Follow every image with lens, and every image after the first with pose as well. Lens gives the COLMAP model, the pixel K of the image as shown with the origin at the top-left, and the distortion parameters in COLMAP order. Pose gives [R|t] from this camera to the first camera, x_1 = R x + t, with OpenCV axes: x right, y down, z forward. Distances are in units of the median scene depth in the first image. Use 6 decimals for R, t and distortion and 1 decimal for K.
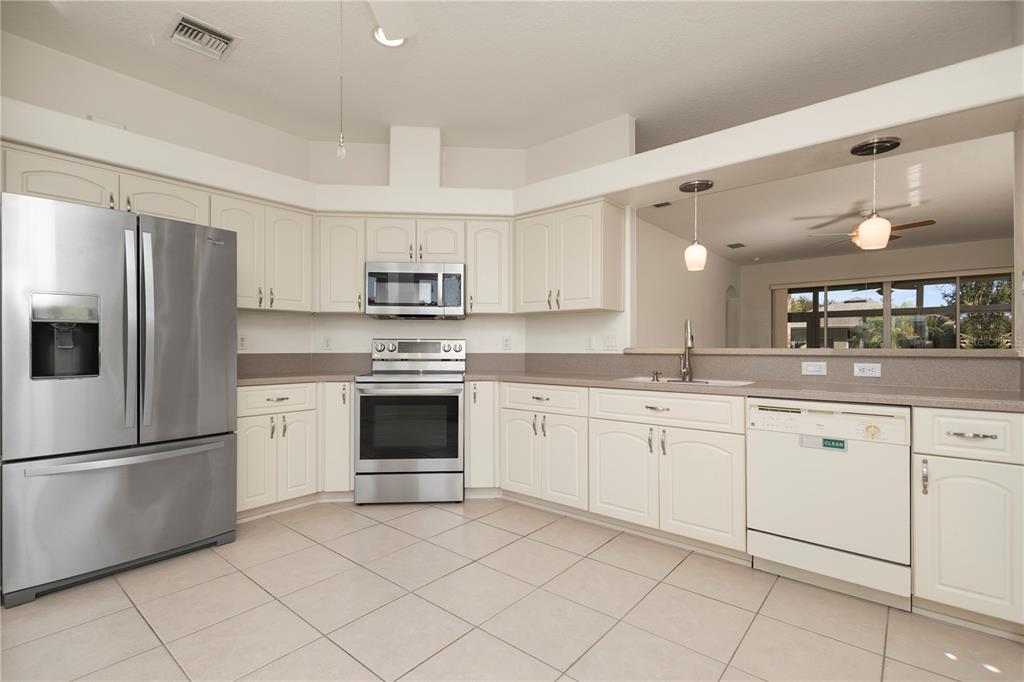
lens RADIAL K [[473.6, 0, 506.5], [0, 473.6, 344.9], [0, 0, 1]] dist [0.014592, -0.002717]
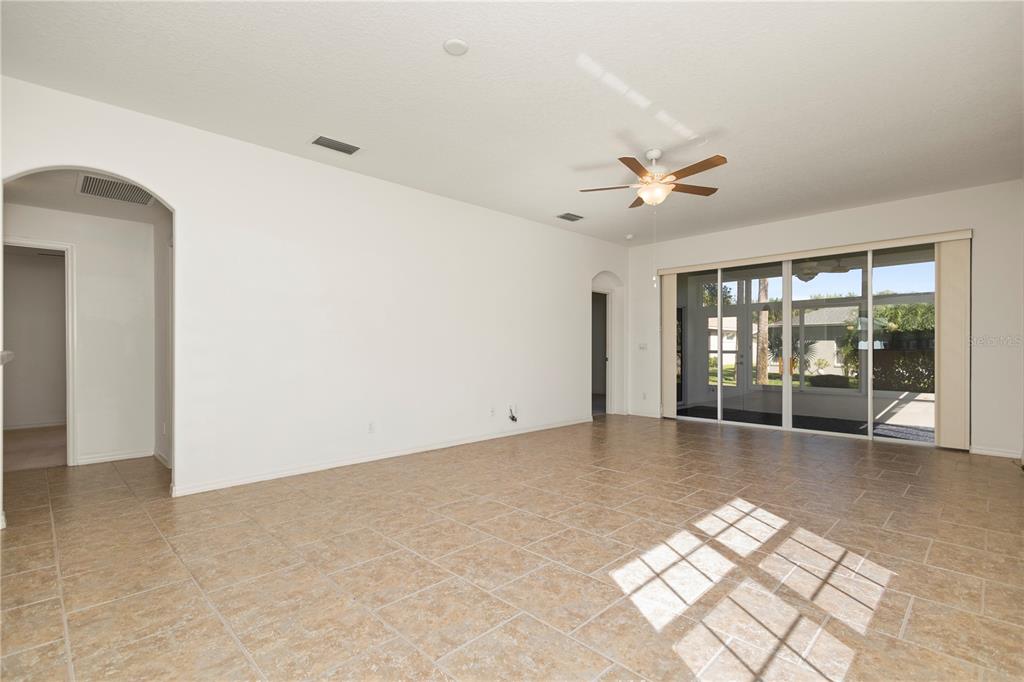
lens RADIAL K [[473.6, 0, 516.0], [0, 473.6, 349.5], [0, 0, 1]] dist [0.014592, -0.002717]
pose [[0.996528, -0.003302, -0.083191, 1.056526], [0.003838, 0.999973, 0.006284, 0.005285], [0.083168, -0.006581, 0.996514, 0.503207]]
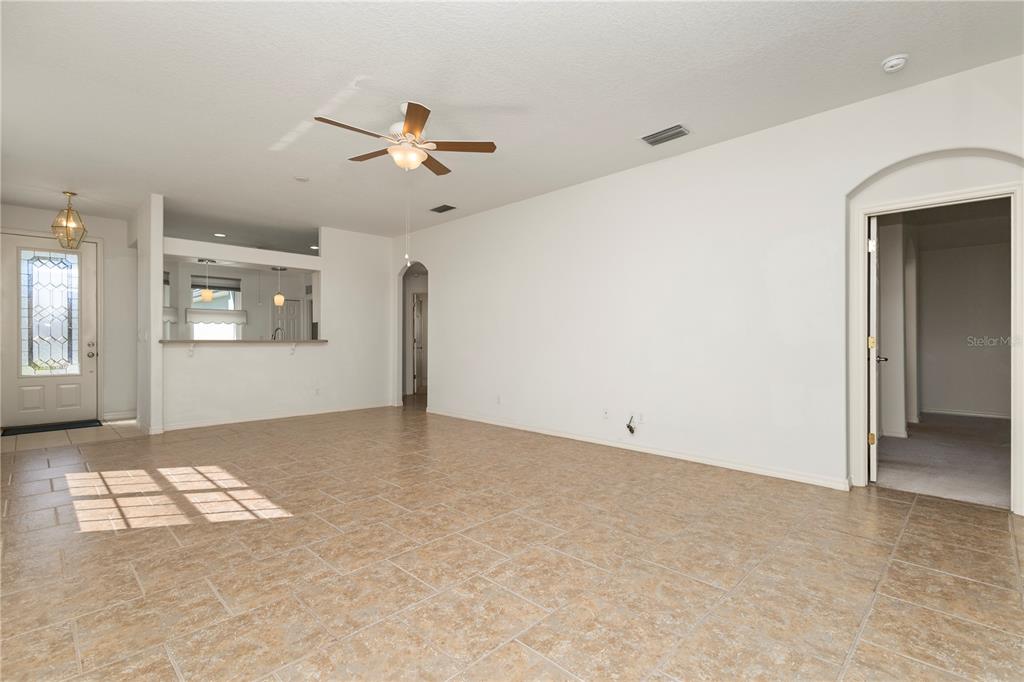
lens RADIAL K [[473.6, 0, 515.7], [0, 473.6, 339.2], [0, 0, 1]] dist [0.014592, -0.002717]
pose [[-0.058890, -0.001085, -0.998264, 2.291677], [0.005519, 0.999984, -0.001413, 0.016887], [0.998249, -0.005593, -0.058883, 2.008461]]
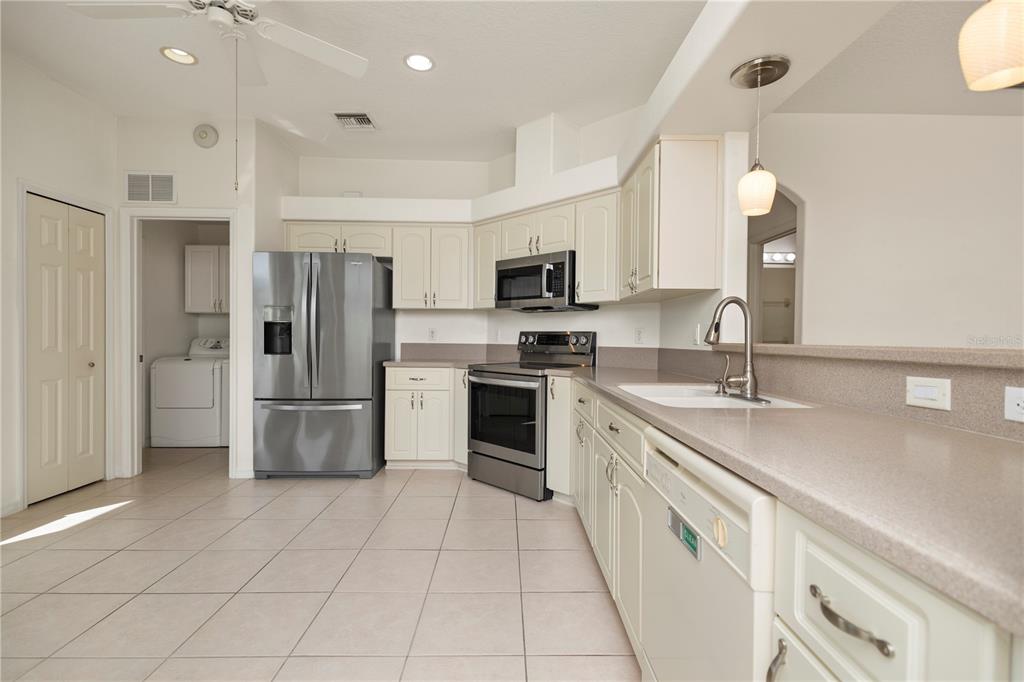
lens RADIAL K [[473.6, 0, 511.3], [0, 473.6, 341.7], [0, 0, 1]] dist [0.014592, -0.002717]
pose [[0.655709, 0.010992, -0.754933, 0.588734], [-0.006937, 0.999940, 0.008535, 0.000966], [0.754982, -0.000360, 0.655746, 0.329238]]
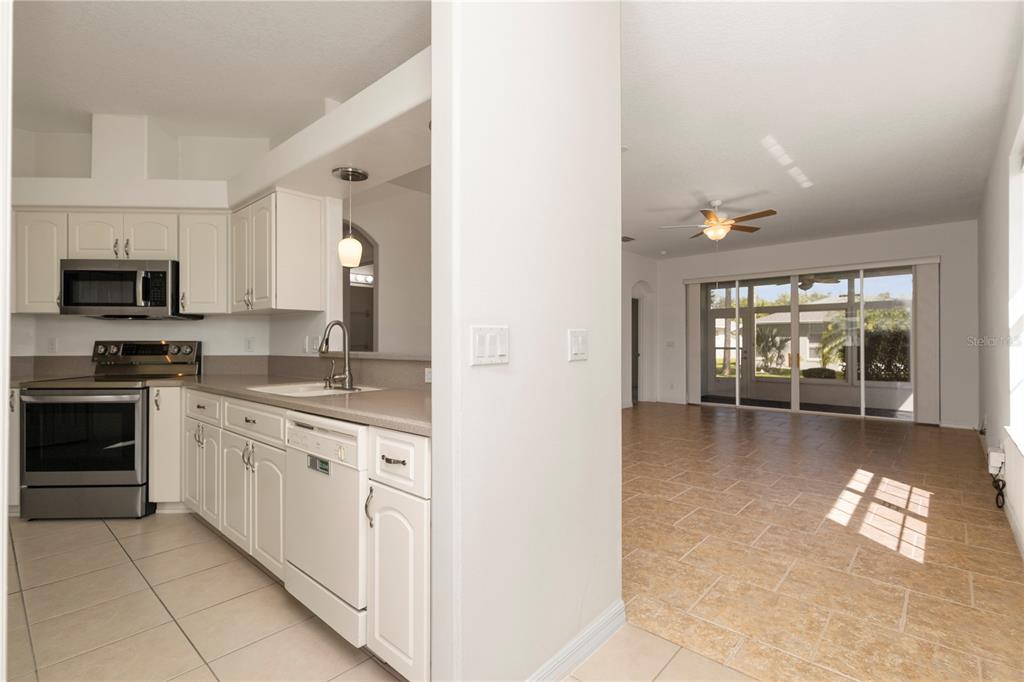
lens RADIAL K [[473.6, 0, 510.3], [0, 473.6, 341.3], [0, 0, 1]] dist [0.014592, -0.002717]
pose [[0.999319, -0.003066, -0.036775, 0.664388], [0.003081, 0.999995, 0.000328, -0.011401], [0.036774, -0.000441, 0.999324, 0.093416]]
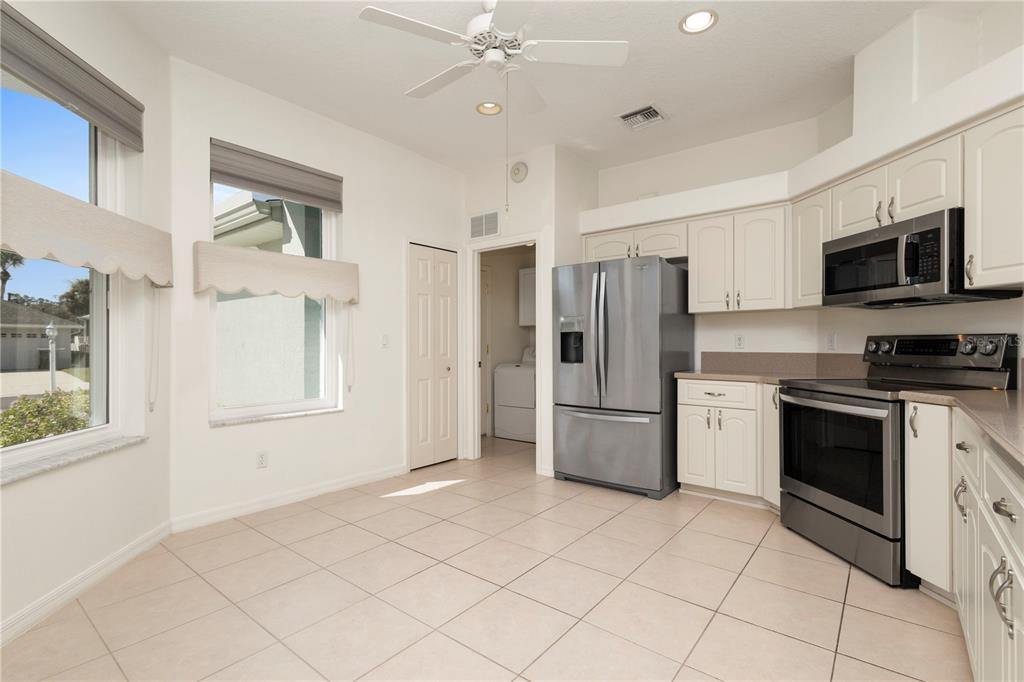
lens RADIAL K [[473.6, 0, 508.6], [0, 473.6, 343.7], [0, 0, 1]] dist [0.014592, -0.002717]
pose [[0.027282, -0.003157, -0.999623, 0.547097], [0.003056, 0.999991, -0.003074, 0.000485], [0.999623, -0.002971, 0.027292, 0.459022]]
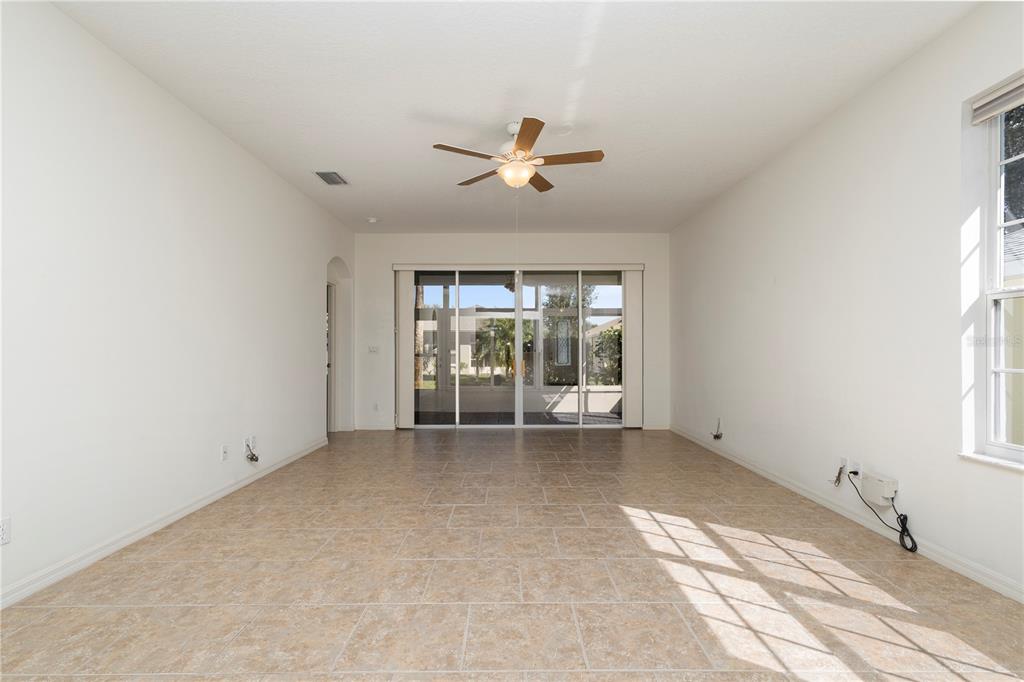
lens RADIAL K [[473.6, 0, 509.2], [0, 473.6, 349.7], [0, 0, 1]] dist [0.014592, -0.002717]
pose [[0.761463, -0.001705, 0.648206, 0.621912], [-0.000656, 0.999994, 0.003401, 0.000681], [-0.648208, -0.003015, 0.761458, 0.948584]]
